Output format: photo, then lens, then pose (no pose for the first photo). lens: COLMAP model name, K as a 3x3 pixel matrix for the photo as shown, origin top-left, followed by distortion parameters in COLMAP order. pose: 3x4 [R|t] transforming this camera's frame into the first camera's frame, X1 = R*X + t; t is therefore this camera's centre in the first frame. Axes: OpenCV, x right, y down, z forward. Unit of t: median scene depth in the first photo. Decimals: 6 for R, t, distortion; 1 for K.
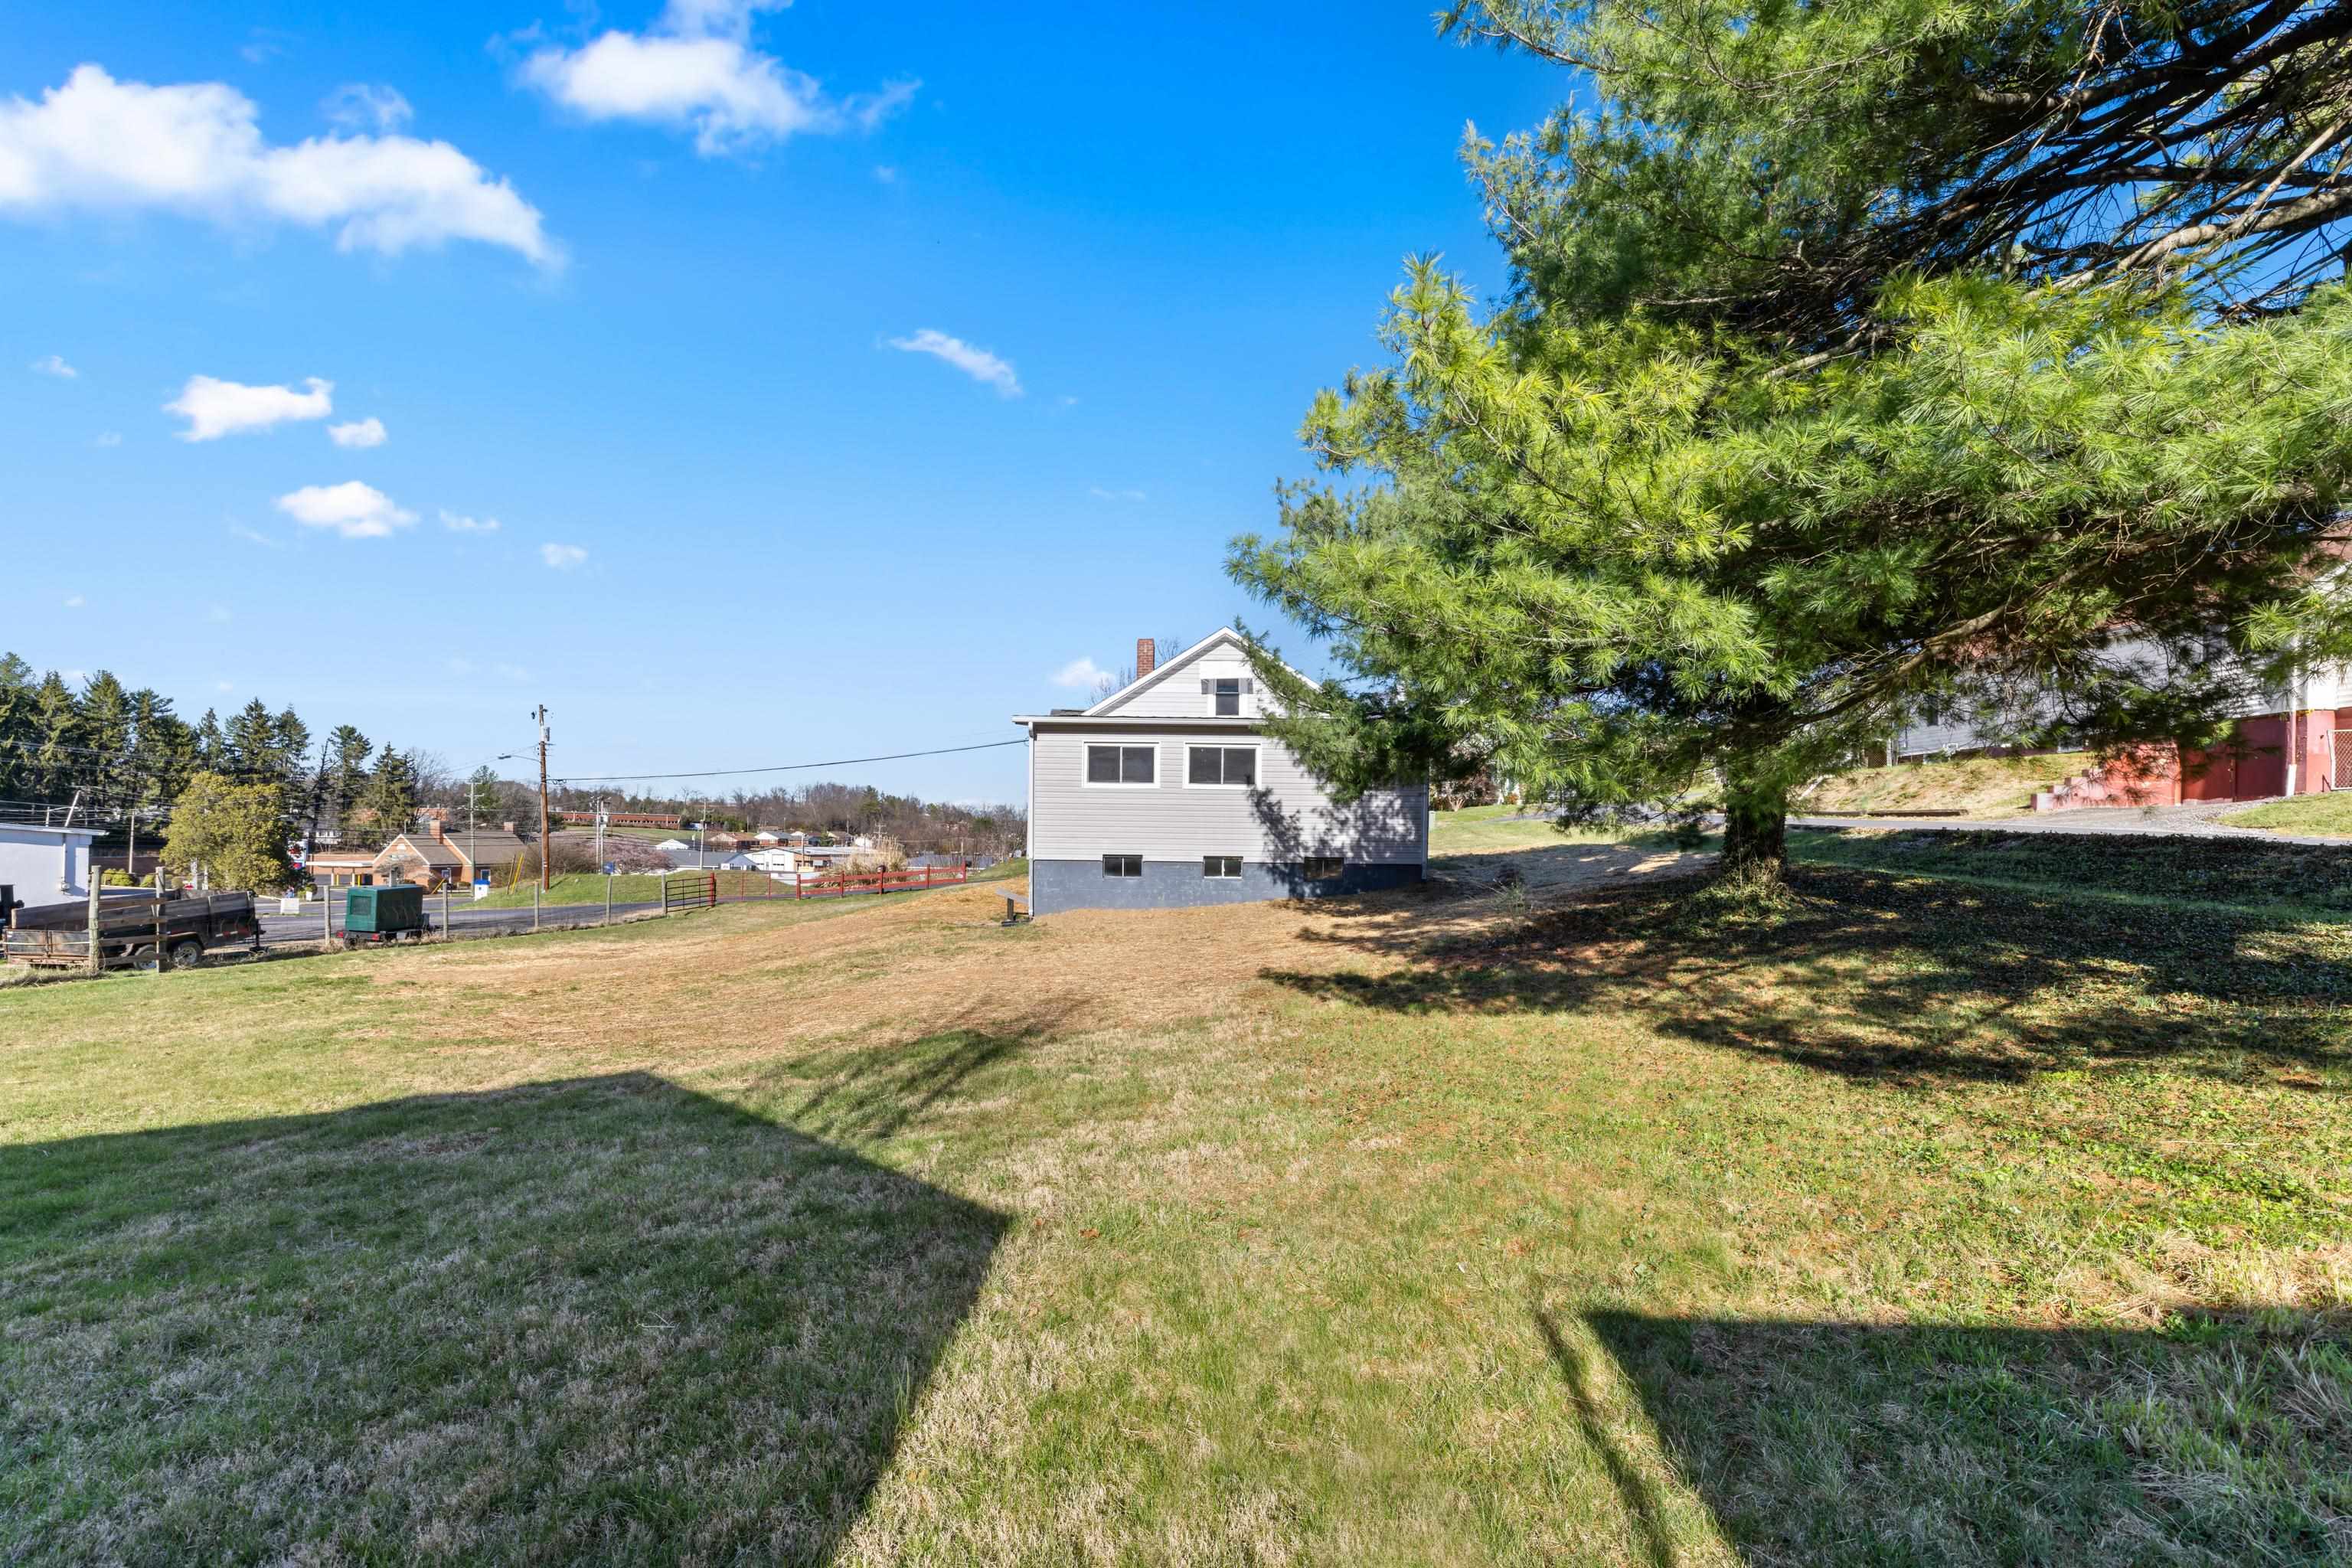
lens RADIAL K [[1008.7, 0, 1178.5], [0, 1008.7, 824.6], [0, 0, 1]] dist [-0.000071, -0.000047]
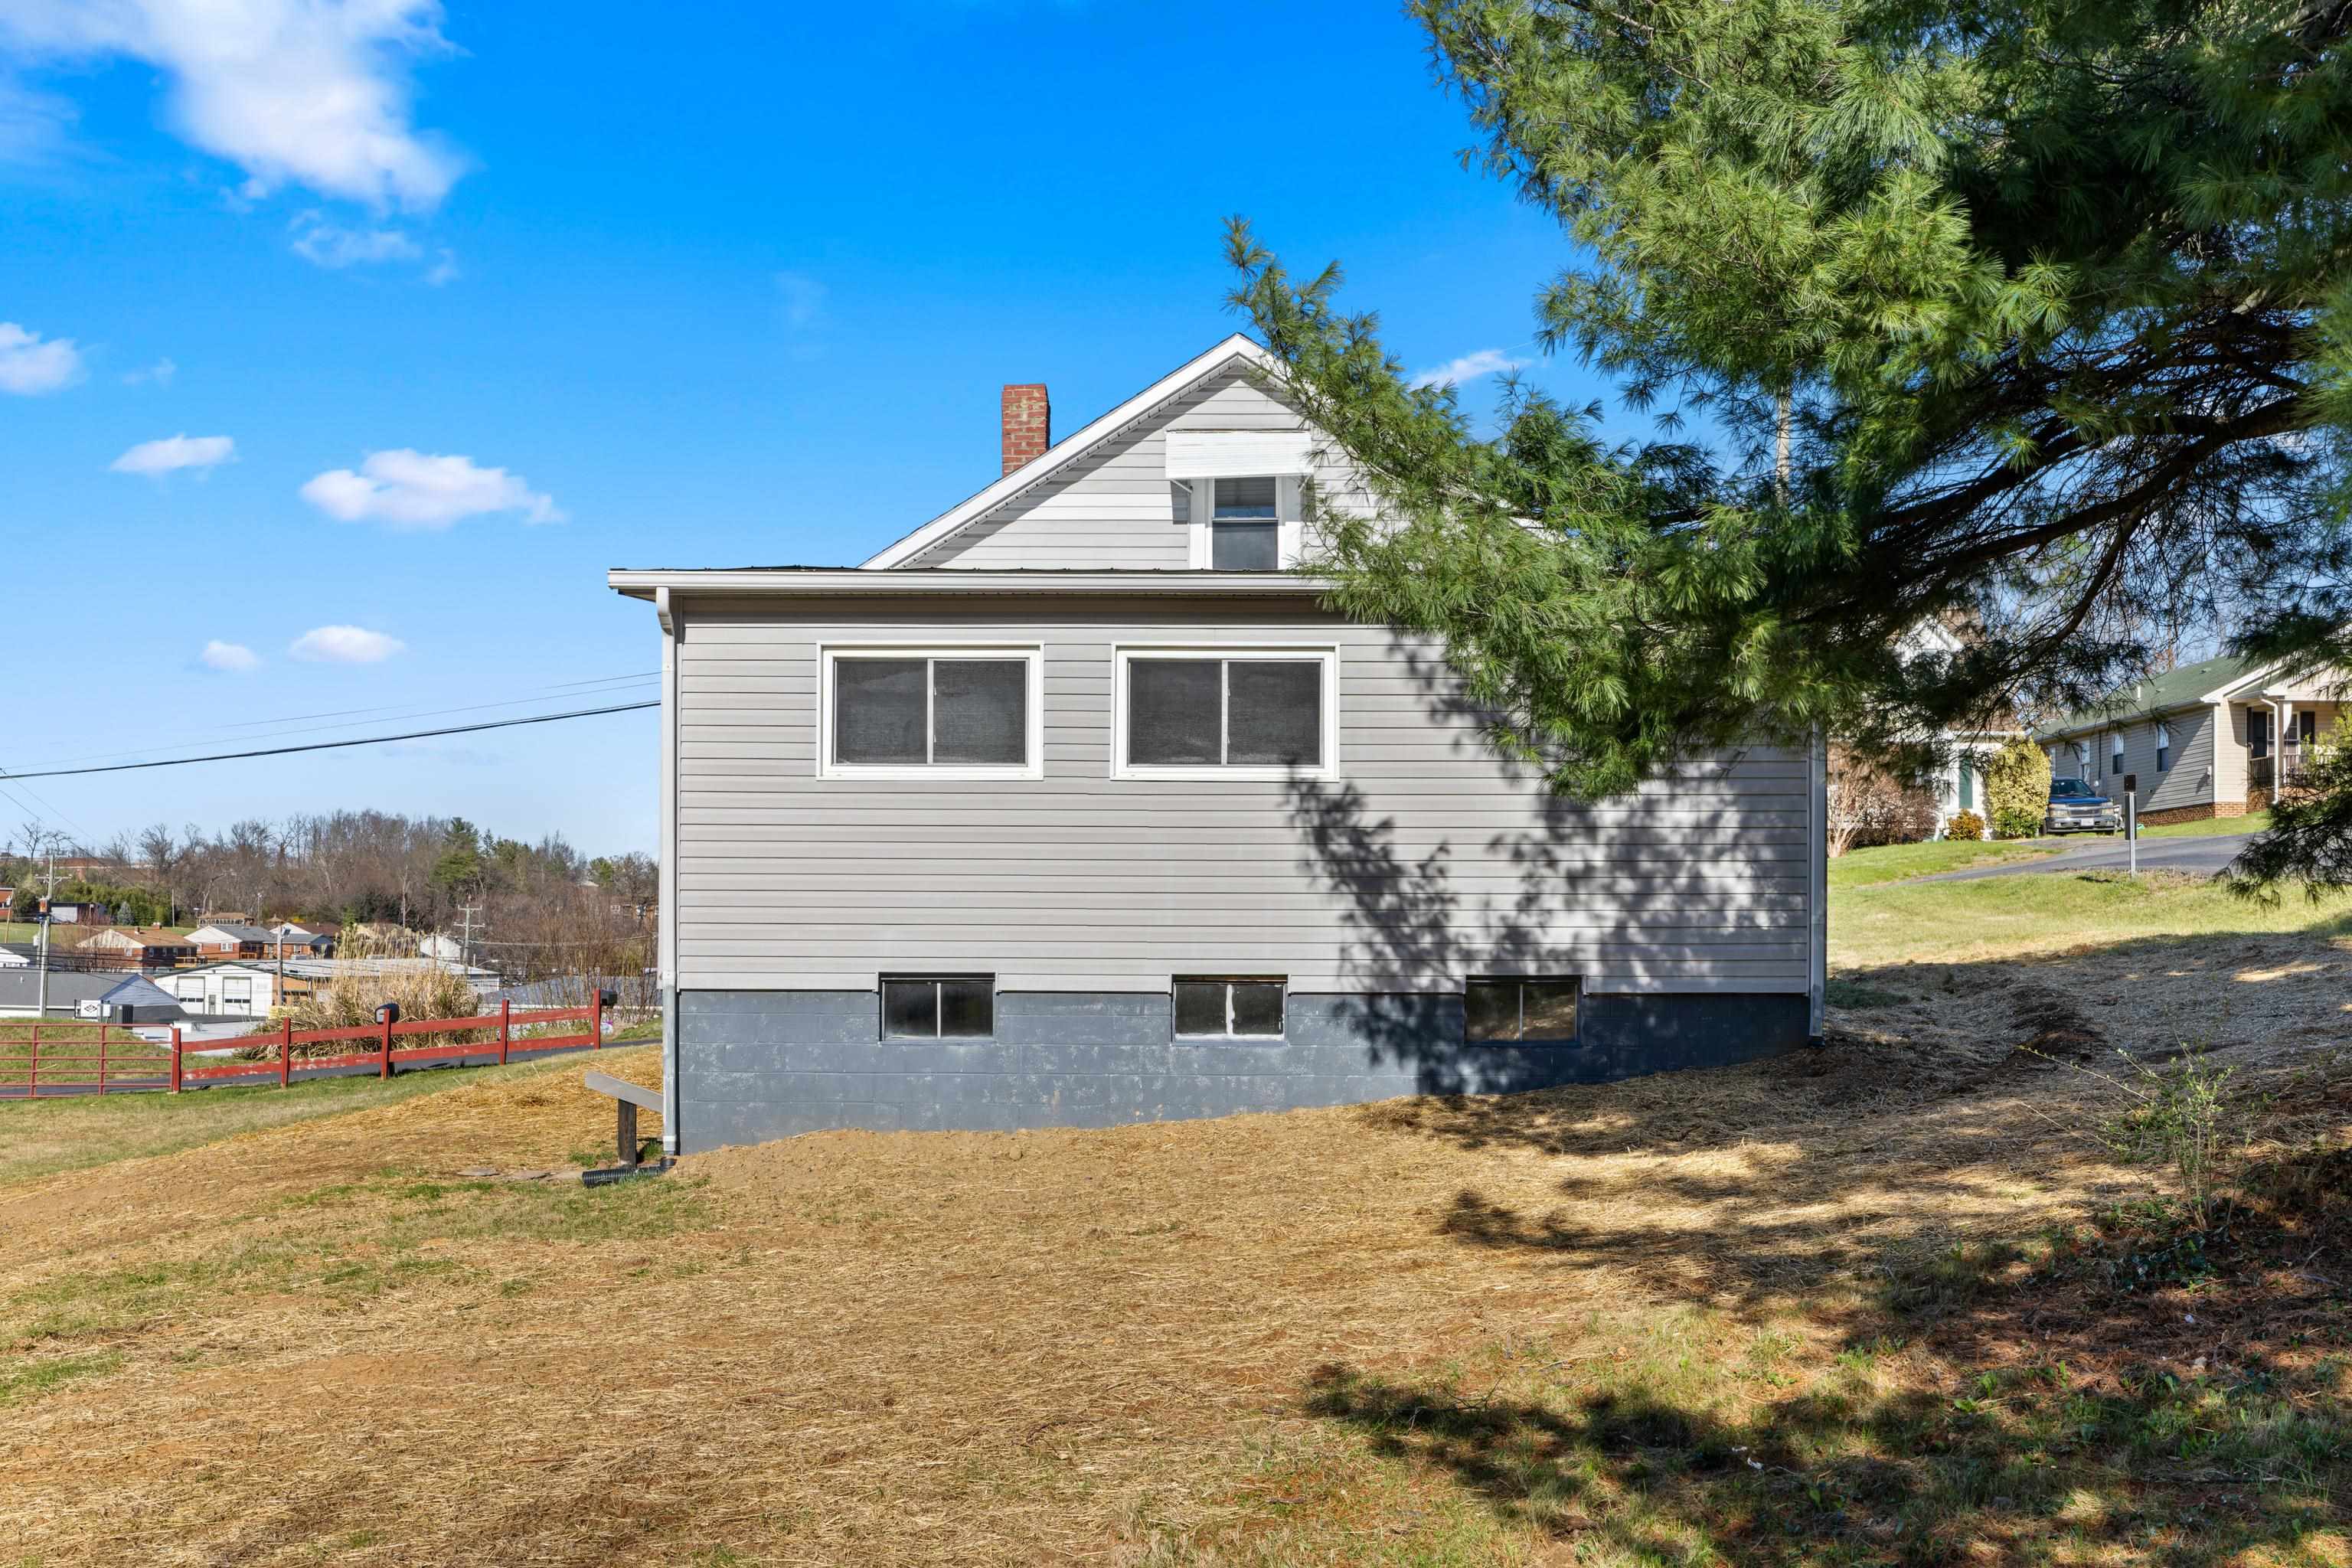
lens RADIAL K [[2297.4, 0, 1204.8], [0, 2297.4, 786.7], [0, 0, 1]] dist [0.001768, 0.002662]
pose [[0.999894, -0.005743, 0.013386, 0.025671], [0.006413, 0.998699, -0.050582, 0.006861], [-0.013078, 0.050663, 0.998630, 0.213737]]
